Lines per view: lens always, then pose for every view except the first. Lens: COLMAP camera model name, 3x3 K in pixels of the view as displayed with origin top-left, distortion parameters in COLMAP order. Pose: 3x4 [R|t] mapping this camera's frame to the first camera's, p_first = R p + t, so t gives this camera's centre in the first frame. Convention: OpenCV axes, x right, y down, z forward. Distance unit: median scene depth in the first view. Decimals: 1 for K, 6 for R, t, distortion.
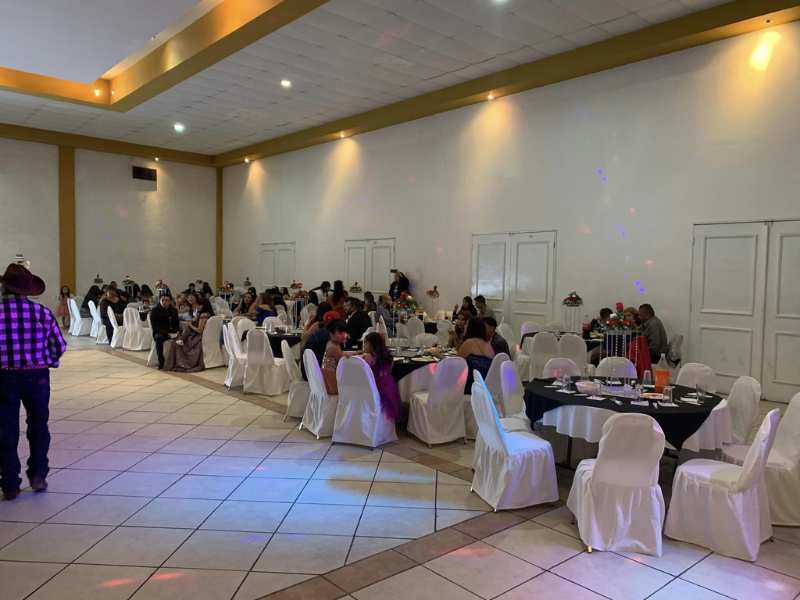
lens RADIAL K [[695.1, 0, 400.0], [0, 695.1, 300.0], [0, 0, 1]] dist [0.003709, 0.002379]
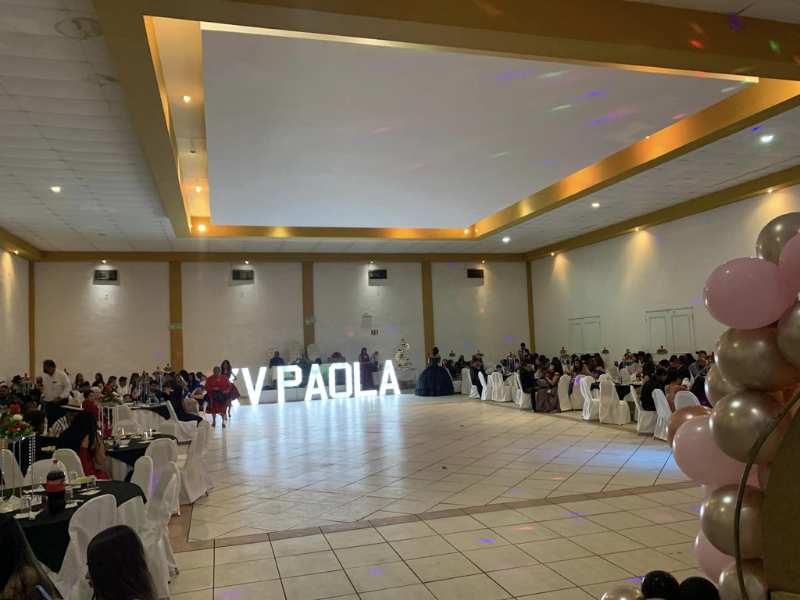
lens RADIAL K [[565.0, 0, 400.0], [0, 565.0, 300.0], [0, 0, 1]] dist [0.038349, -0.076414]
pose [[0.884950, -0.093004, -0.456305, -0.006524], [0.039625, 0.991339, -0.125206, 0.001340], [0.463997, 0.092720, 0.880971, -0.100720]]
